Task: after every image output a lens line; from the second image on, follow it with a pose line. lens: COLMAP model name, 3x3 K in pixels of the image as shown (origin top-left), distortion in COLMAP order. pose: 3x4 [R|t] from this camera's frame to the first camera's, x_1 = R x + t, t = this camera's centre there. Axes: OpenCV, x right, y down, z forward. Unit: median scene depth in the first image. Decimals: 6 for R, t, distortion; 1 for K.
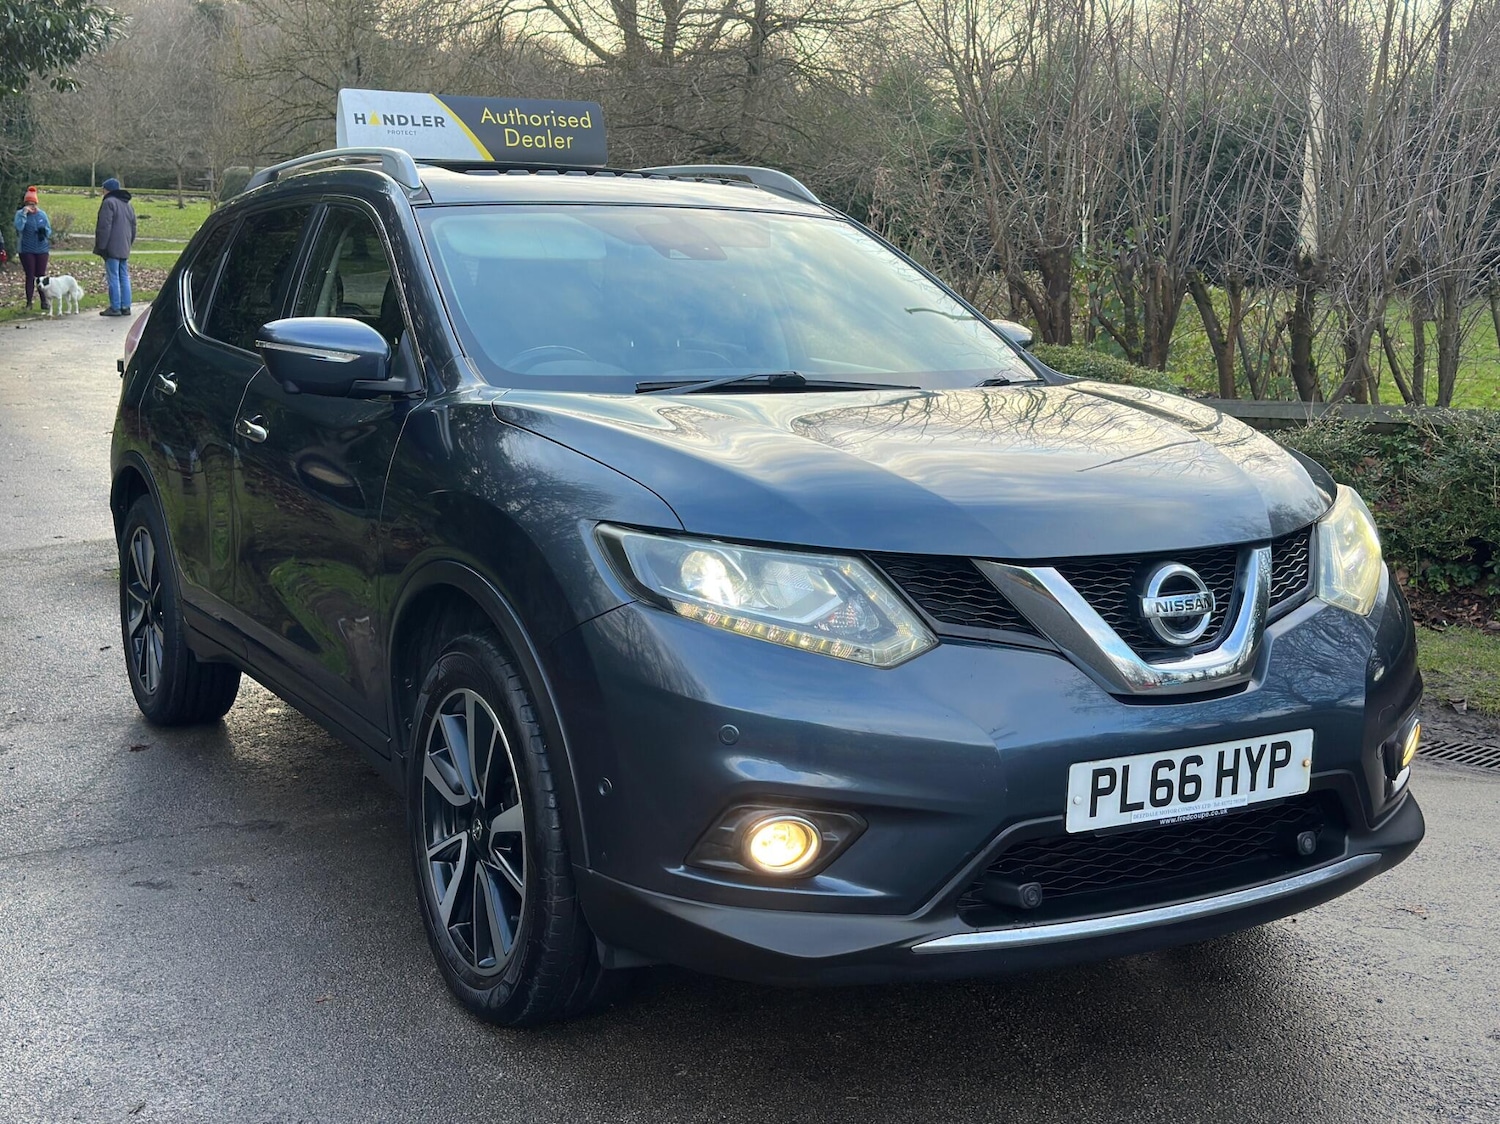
lens RADIAL K [[1810.3, 0, 729.3], [0, 1810.3, 553.9], [0, 0, 1]] dist [0.063564, 0.000000]
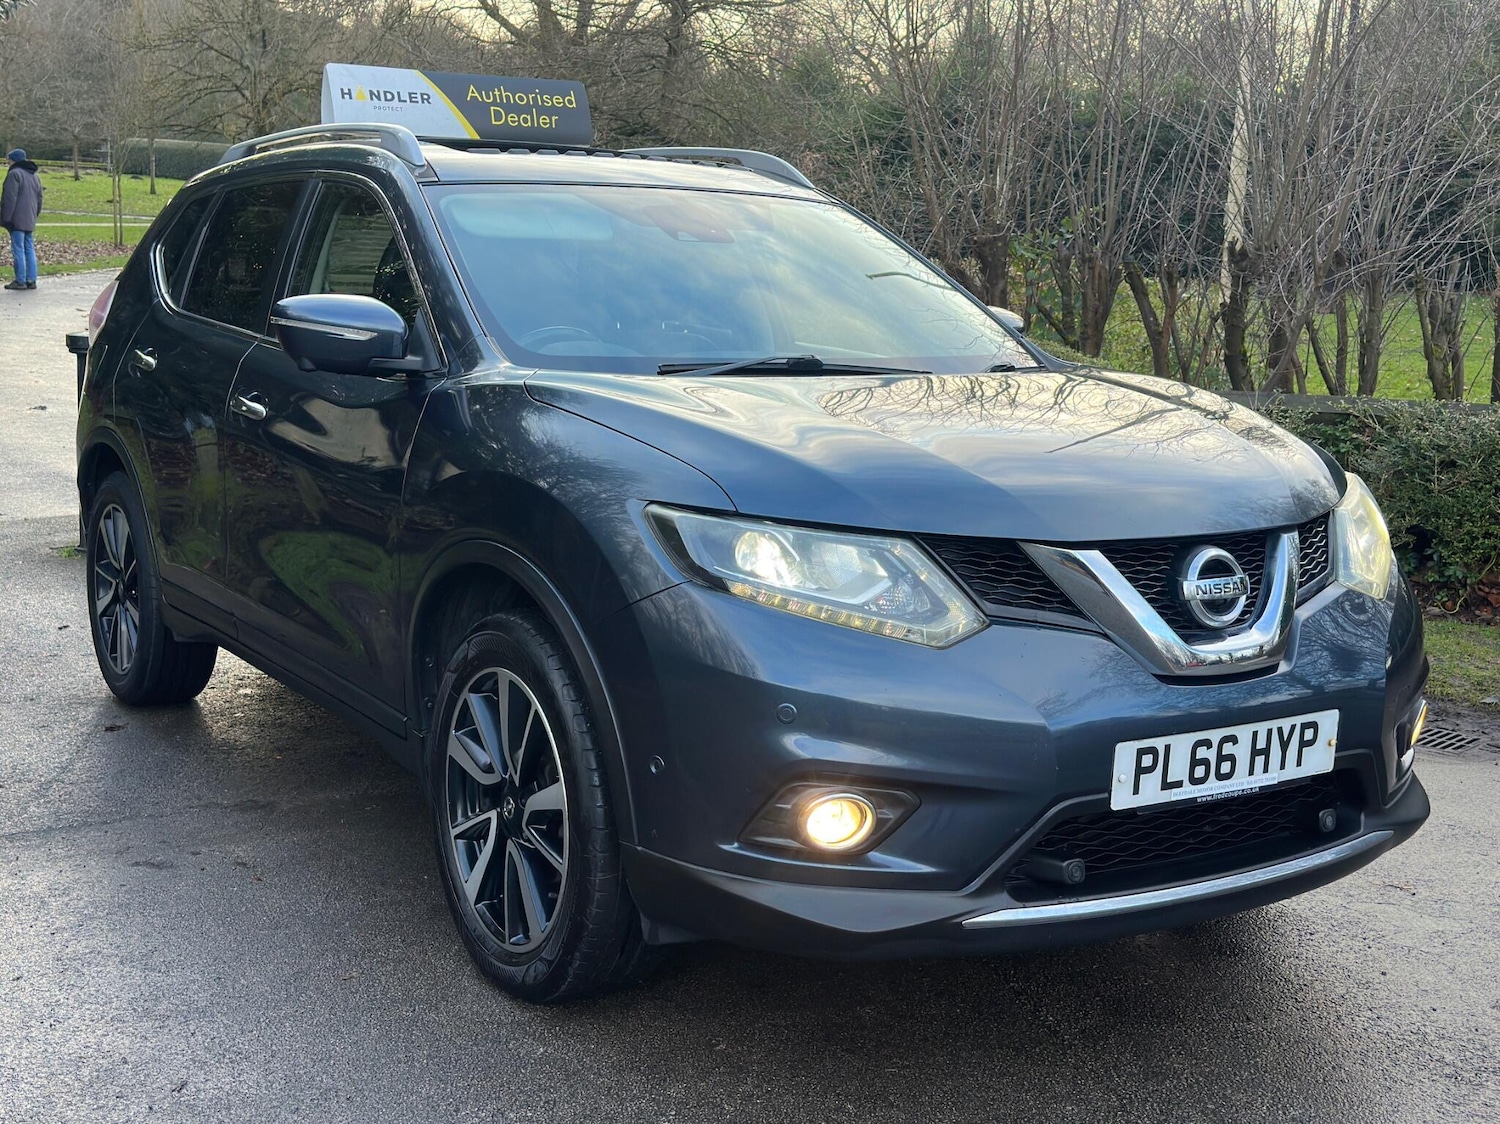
lens RADIAL K [[1810.3, 0, 752.7], [0, 1810.3, 560.8], [0, 0, 1]] dist [0.063564, 0.000000]
pose [[0.998633, 0.007026, 0.051792, -0.058237], [-0.007684, 0.999892, 0.012533, 0.001581], [-0.051698, -0.012914, 0.998579, -0.007942]]
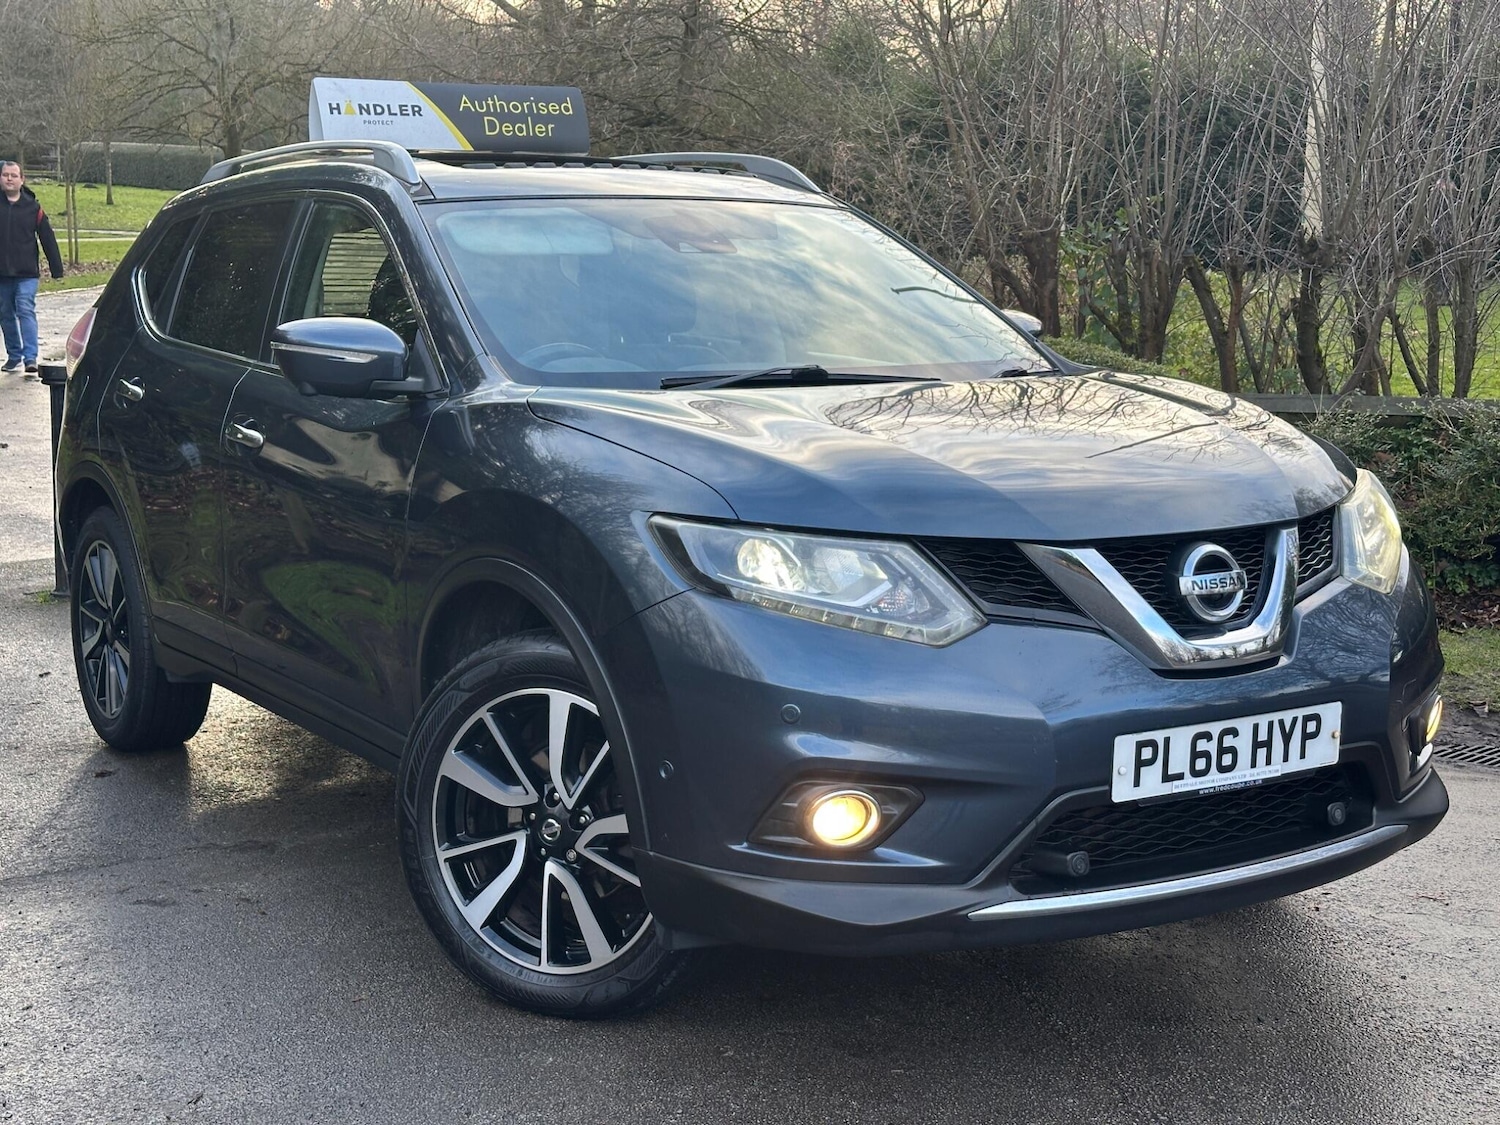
lens RADIAL K [[2024.5, 0, 748.2], [0, 2024.5, 568.2], [0, 0, 1]] dist [0.058541, 0.000000]
pose [[0.999229, -0.016822, 0.035485, -0.051988], [0.016929, 0.999853, -0.002699, 0.015634], [-0.035434, 0.003297, 0.999367, -0.132176]]
